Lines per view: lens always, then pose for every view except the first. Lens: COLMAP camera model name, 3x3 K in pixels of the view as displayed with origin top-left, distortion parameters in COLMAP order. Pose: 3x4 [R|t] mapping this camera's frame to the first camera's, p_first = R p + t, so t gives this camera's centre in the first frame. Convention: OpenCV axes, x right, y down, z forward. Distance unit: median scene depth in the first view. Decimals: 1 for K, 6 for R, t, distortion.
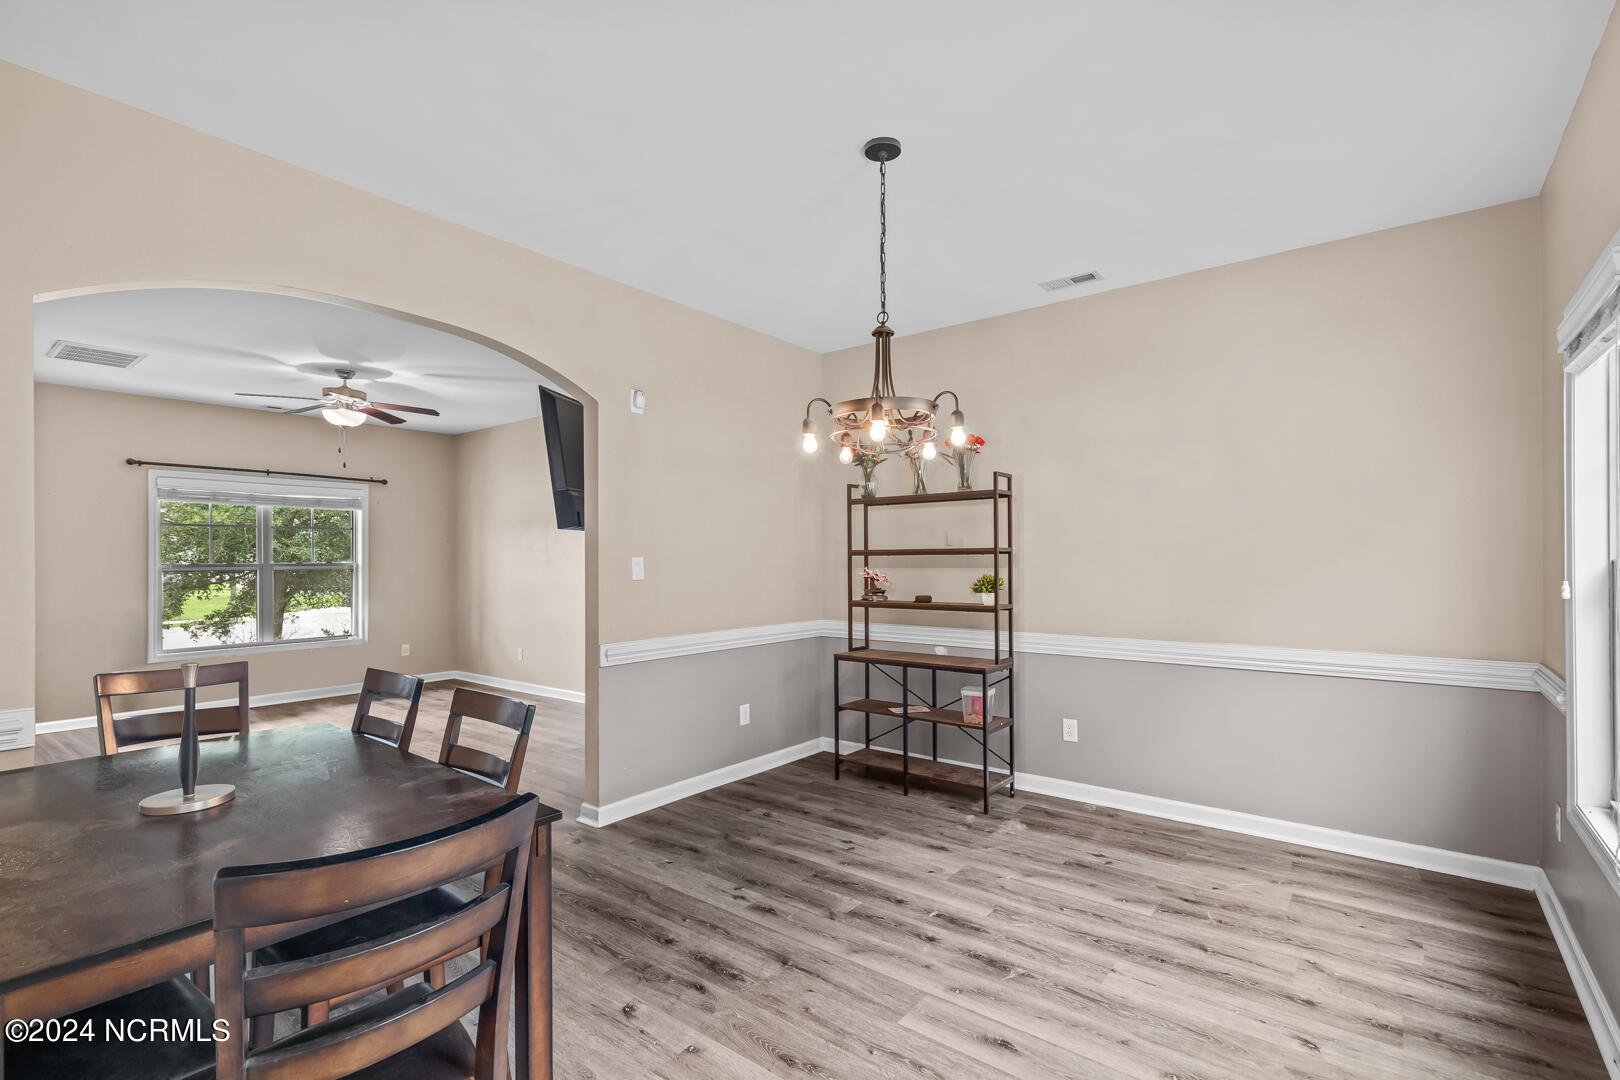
lens RADIAL K [[731.3, 0, 813.9], [0, 731.3, 550.3], [0, 0, 1]] dist [0.014206, -0.002883]
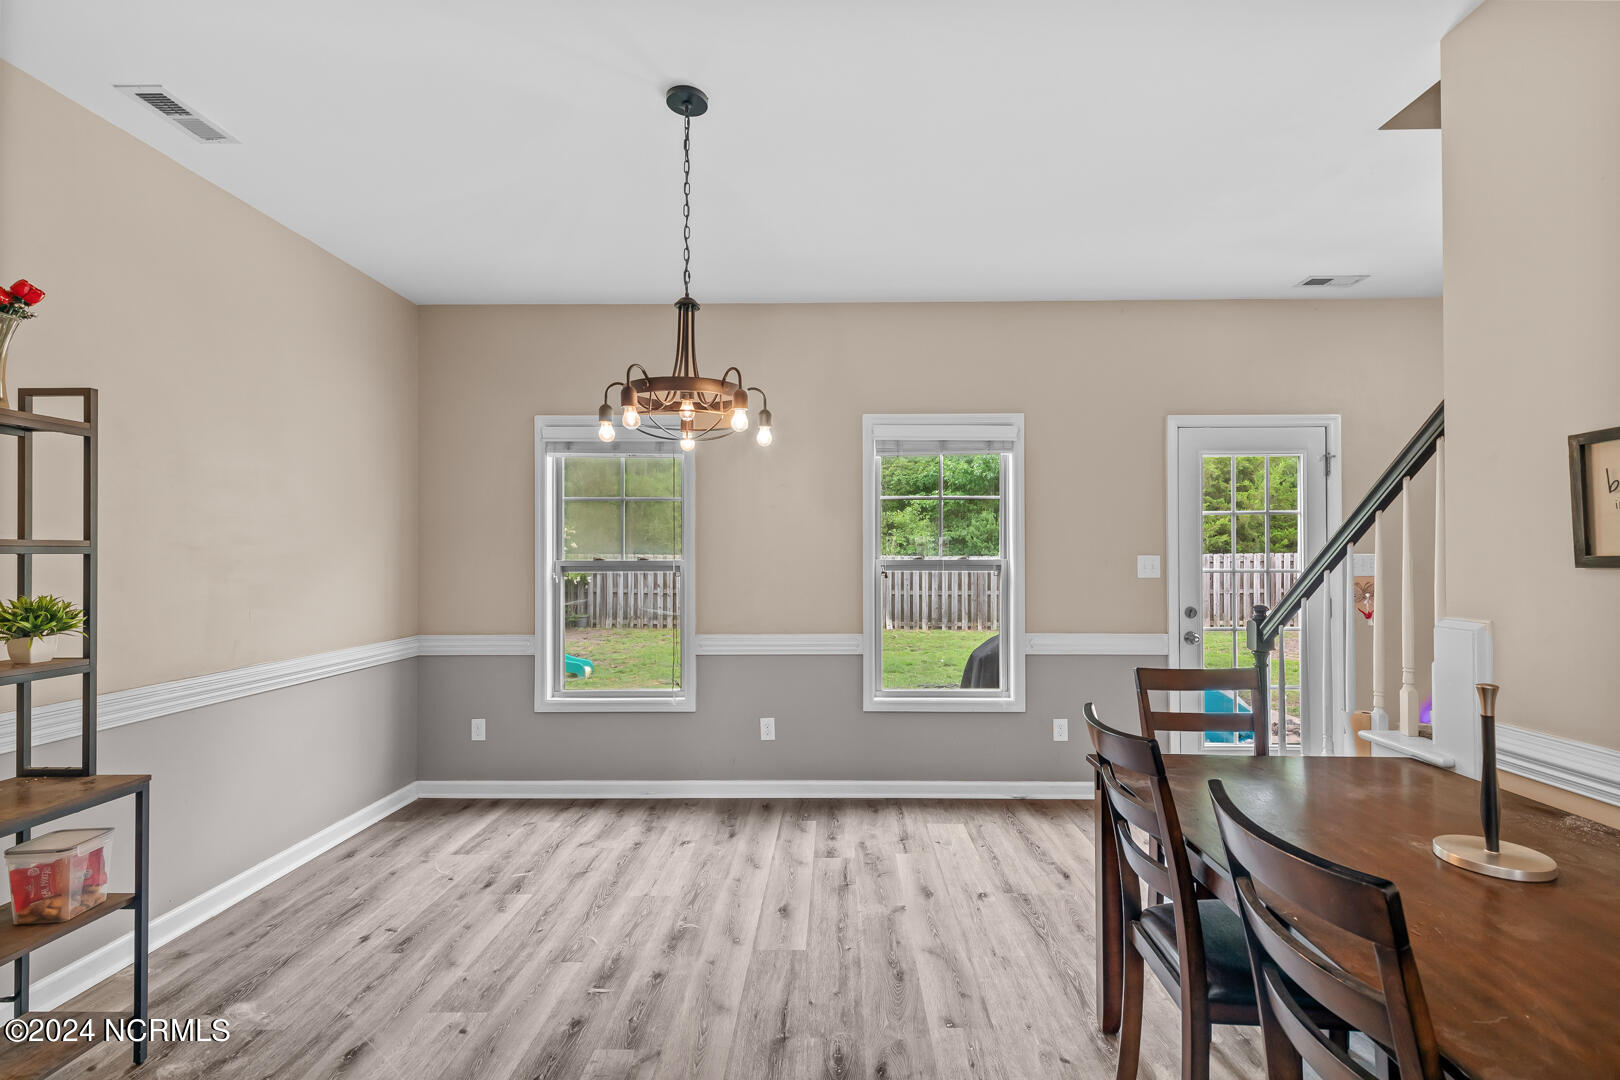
lens RADIAL K [[731.3, 0, 833.8], [0, 731.3, 547.3], [0, 0, 1]] dist [0.014206, -0.002883]
pose [[-0.611754, 0.018256, 0.790837, -0.695776], [-0.002531, 0.999683, -0.025035, 0.015794], [-0.791044, -0.017317, -0.611514, 1.365665]]
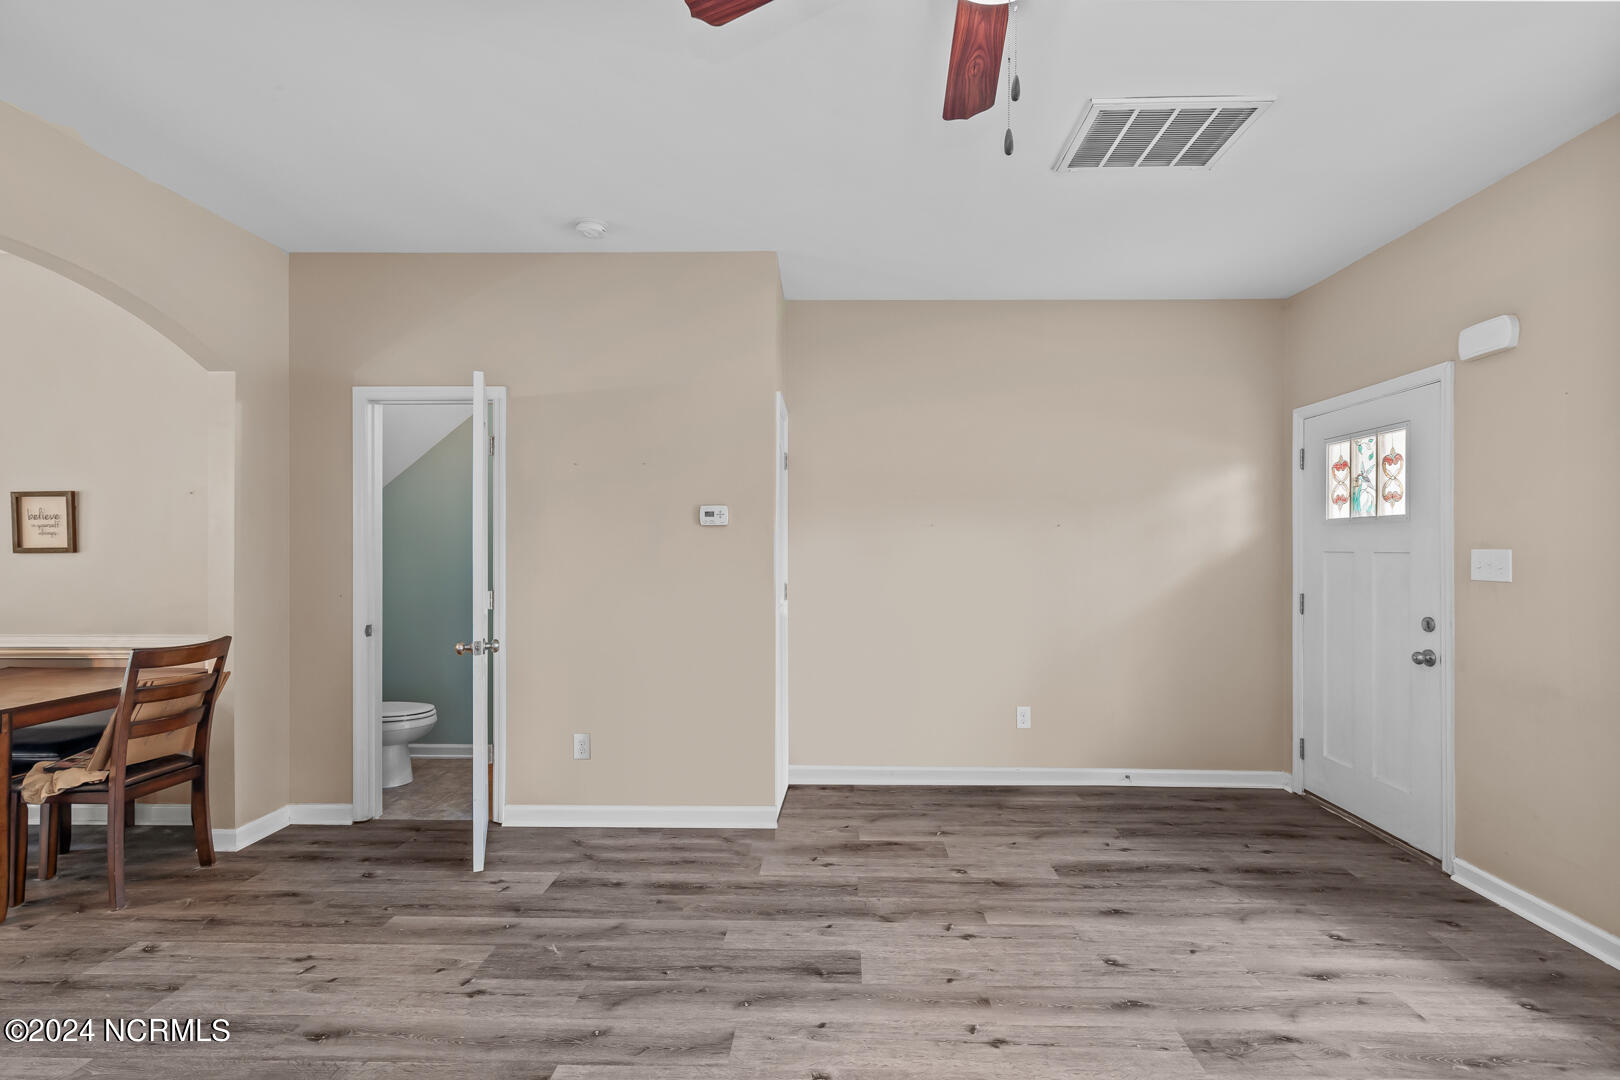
lens RADIAL K [[731.3, 0, 817.0], [0, 731.3, 548.9], [0, 0, 1]] dist [0.014206, -0.002883]
pose [[-0.805215, 0.004789, -0.592963, -0.965945], [0.010577, 0.999924, -0.006288, 0.031845], [0.592888, -0.011335, -0.805205, 2.455268]]
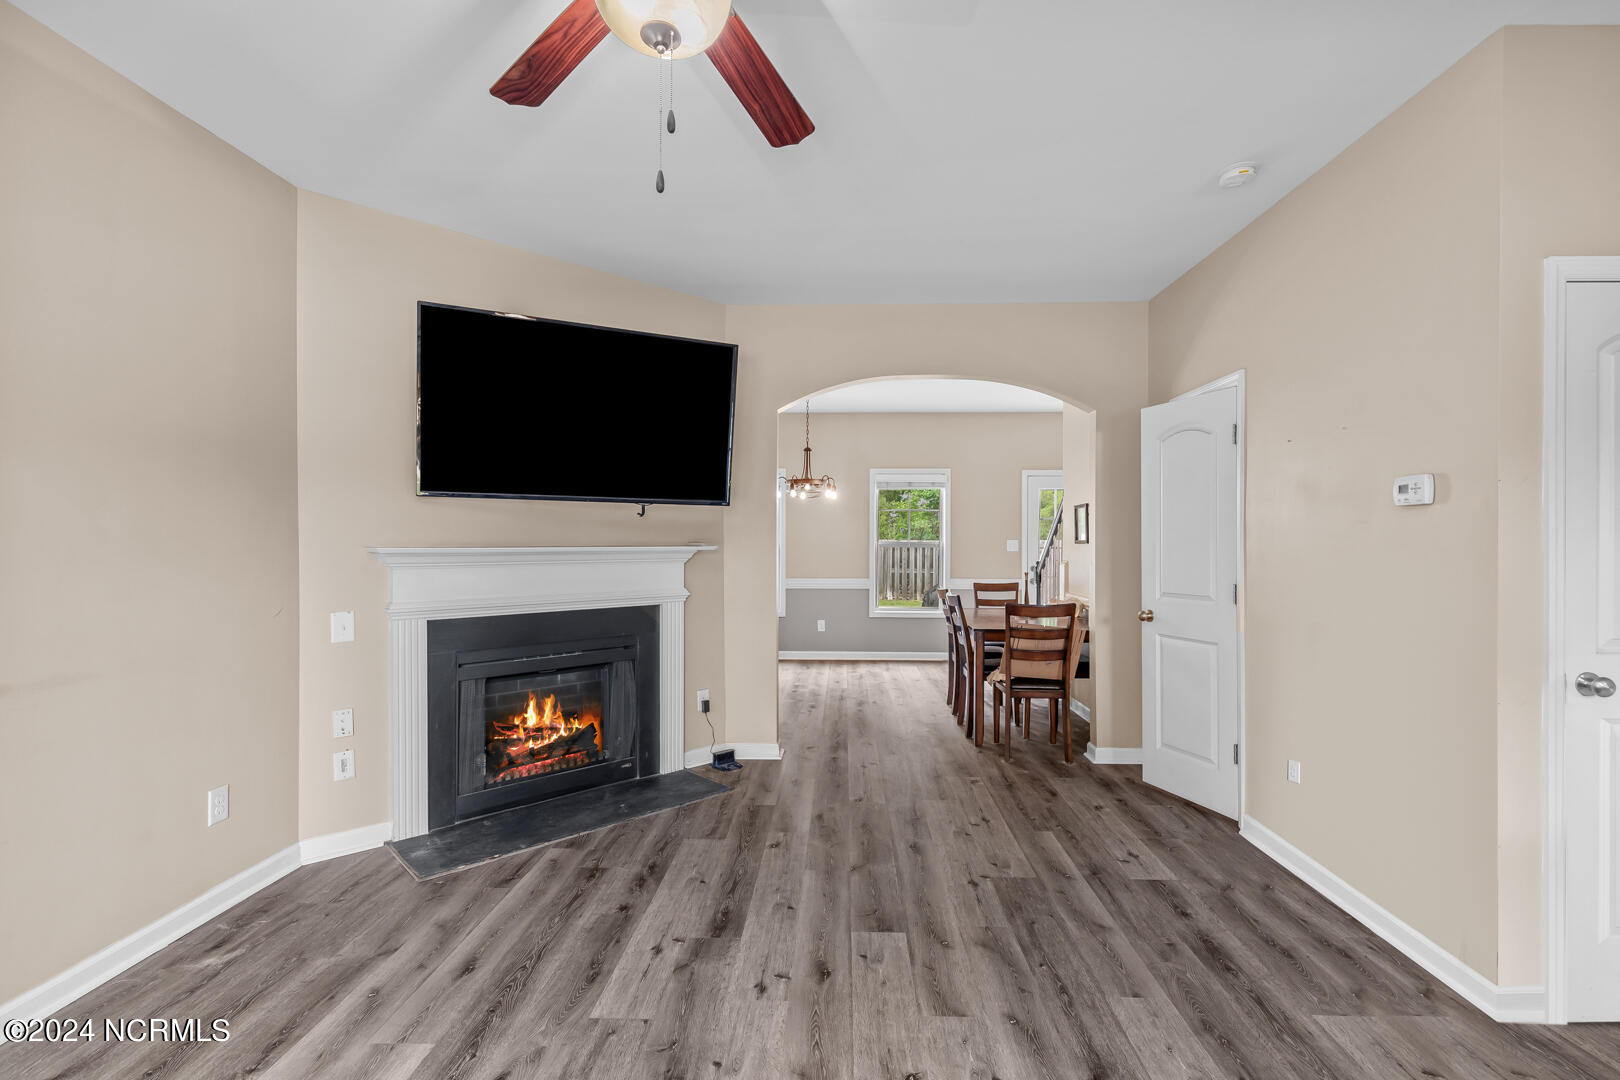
lens RADIAL K [[731.3, 0, 830.8], [0, 731.3, 542.3], [0, 0, 1]] dist [0.014206, -0.002883]
pose [[-0.602142, 0.002646, 0.798385, -1.888179], [-0.008835, 0.999911, -0.009977, 0.038073], [-0.798340, -0.013061, -0.602065, 2.369140]]
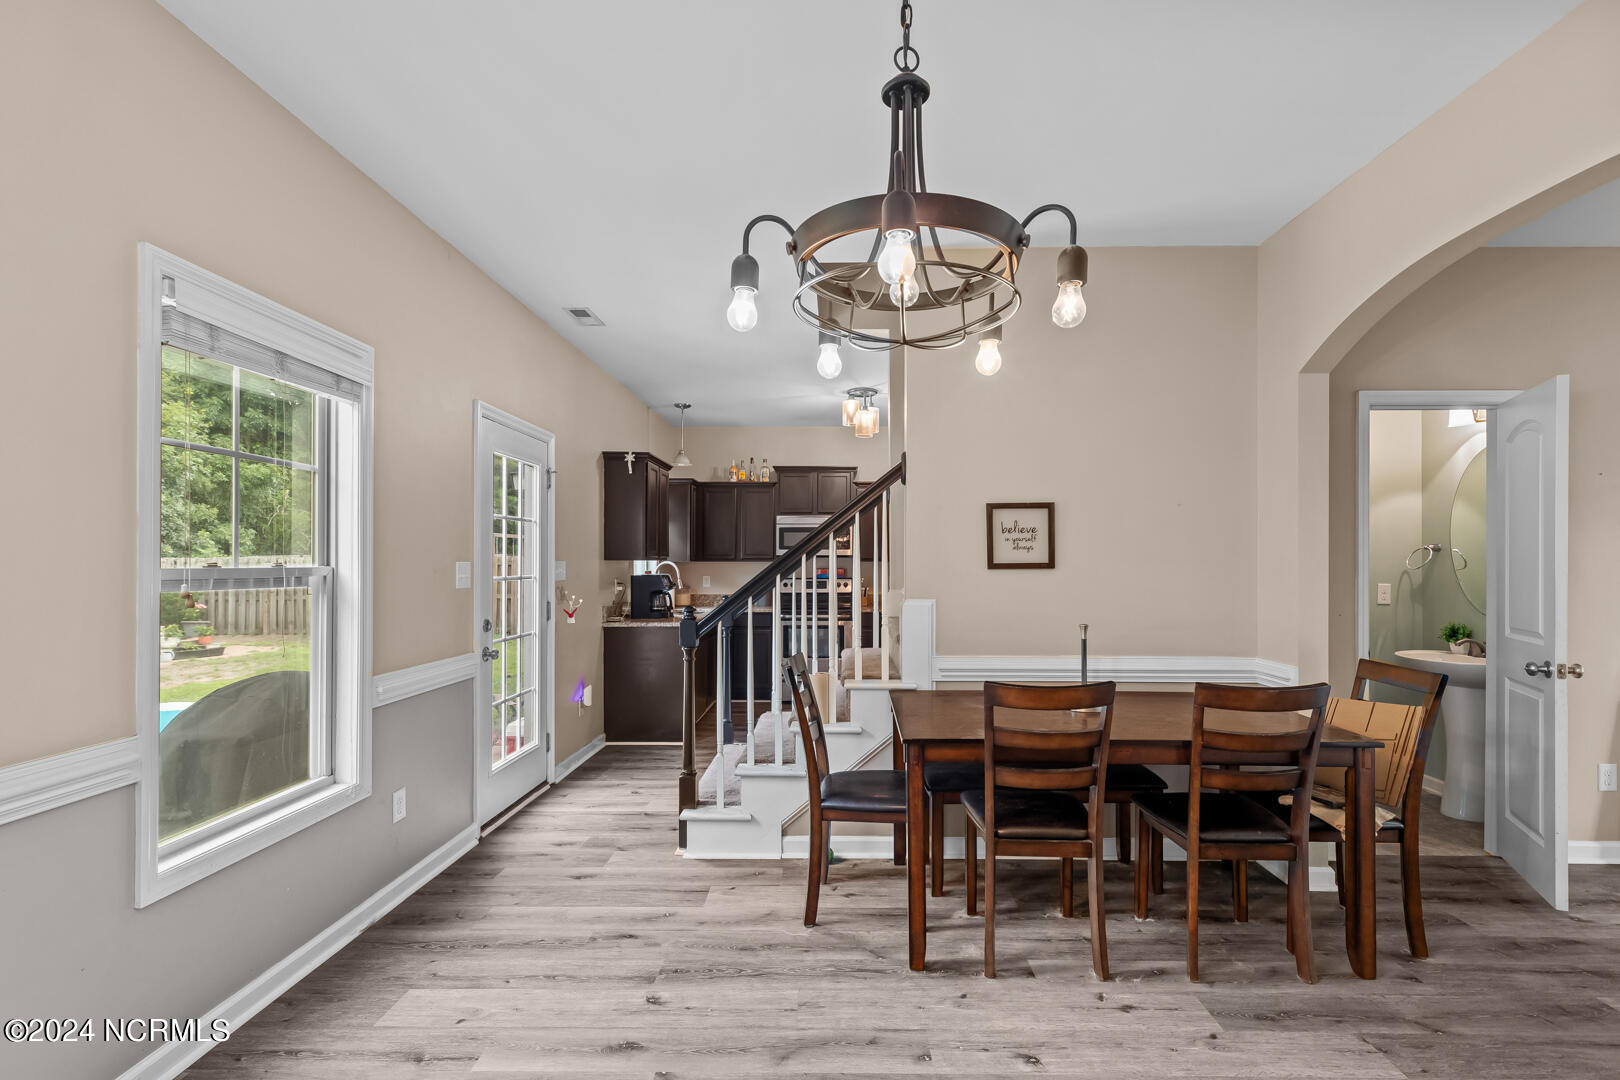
lens RADIAL K [[731.3, 0, 831.4], [0, 731.3, 559.5], [0, 0, 1]] dist [0.014206, -0.002883]
pose [[-0.795980, 0.004547, -0.605305, 0.410385], [0.011569, 0.999903, -0.007702, 0.005683], [0.605212, -0.013134, -0.795956, 1.318565]]
